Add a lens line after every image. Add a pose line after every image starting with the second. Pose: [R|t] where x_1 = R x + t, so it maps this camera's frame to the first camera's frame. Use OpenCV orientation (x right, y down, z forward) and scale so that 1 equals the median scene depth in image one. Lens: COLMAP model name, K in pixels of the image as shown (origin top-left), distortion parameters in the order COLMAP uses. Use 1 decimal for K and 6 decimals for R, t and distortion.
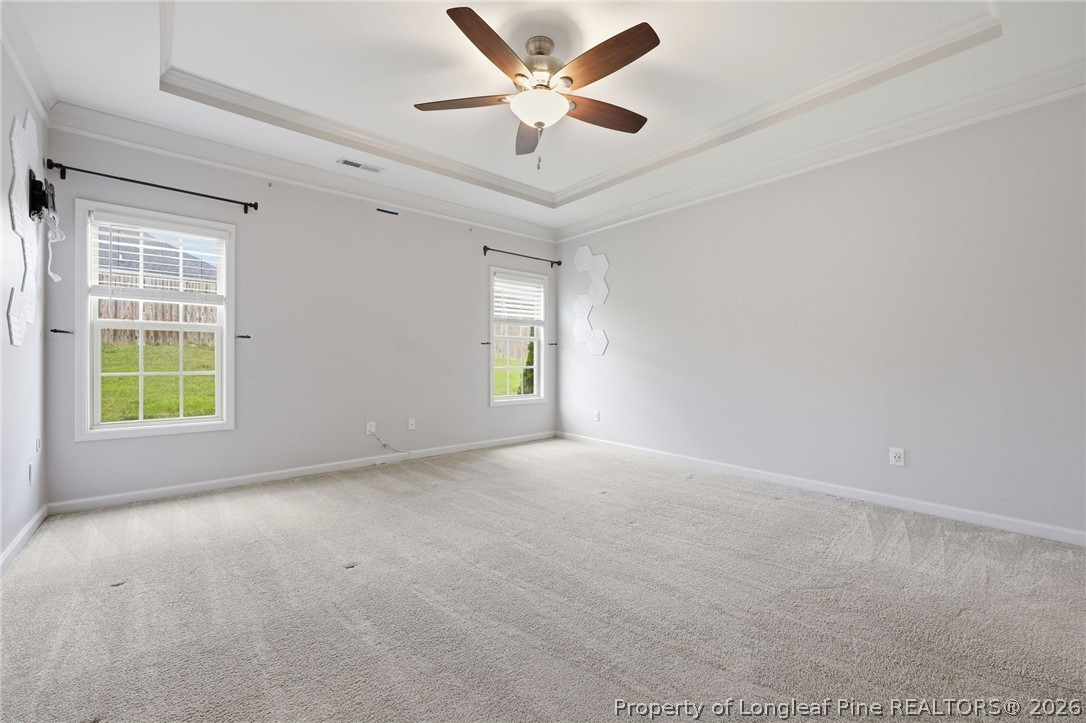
lens RADIAL K [[440.1, 0, 534.0], [0, 440.1, 360.2], [0, 0, 1]] dist [-0.002554, -0.000040]
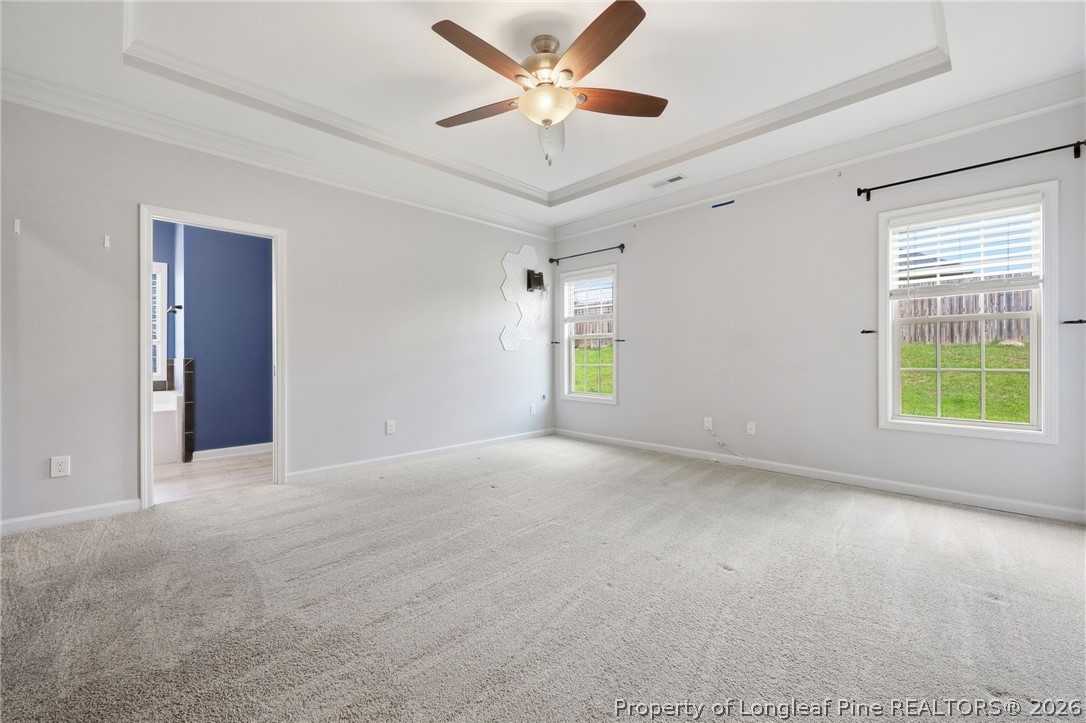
lens RADIAL K [[440.1, 0, 533.9], [0, 440.1, 358.7], [0, 0, 1]] dist [-0.002554, -0.000040]
pose [[0.071402, 0.004161, -0.997439, 0.529590], [0.002549, 0.999987, 0.004354, -0.001744], [0.997444, -0.002853, 0.071390, 0.452108]]
